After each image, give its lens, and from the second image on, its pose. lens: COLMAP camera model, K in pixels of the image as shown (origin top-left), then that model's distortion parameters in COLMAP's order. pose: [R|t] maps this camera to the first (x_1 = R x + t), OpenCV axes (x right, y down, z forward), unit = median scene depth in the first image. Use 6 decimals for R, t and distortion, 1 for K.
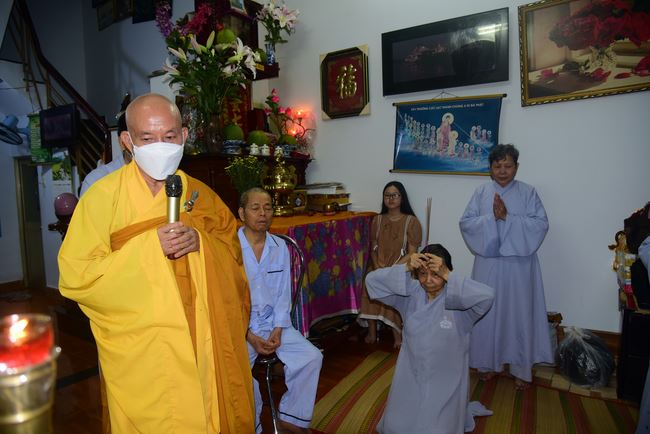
lens RADIAL K [[434.4, 0, 323.1], [0, 434.4, 220.6], [0, 0, 1]] dist [-0.049641, 0.009864]
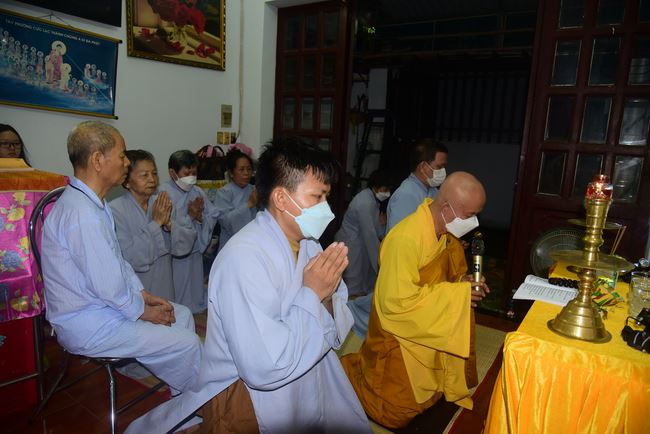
lens RADIAL K [[434.4, 0, 323.1], [0, 434.4, 220.6], [0, 0, 1]] dist [-0.049641, 0.009864]
pose [[0.015033, -0.159798, 0.987035, -0.615951], [0.025940, 0.986877, 0.159377, -0.011665], [-0.999550, 0.023208, 0.018981, 0.454576]]
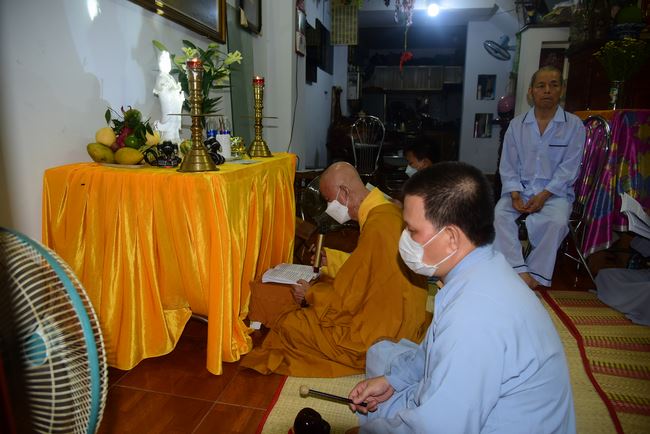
lens RADIAL K [[442.2, 0, 327.4], [0, 442.2, 210.5], [0, 0, 1]] dist [-0.007926, -0.001922]
pose [[0.370674, 0.206419, -0.905534, 0.472096], [-0.099367, 0.978207, 0.182310, 0.091769], [0.923432, 0.022403, 0.383107, 0.067715]]
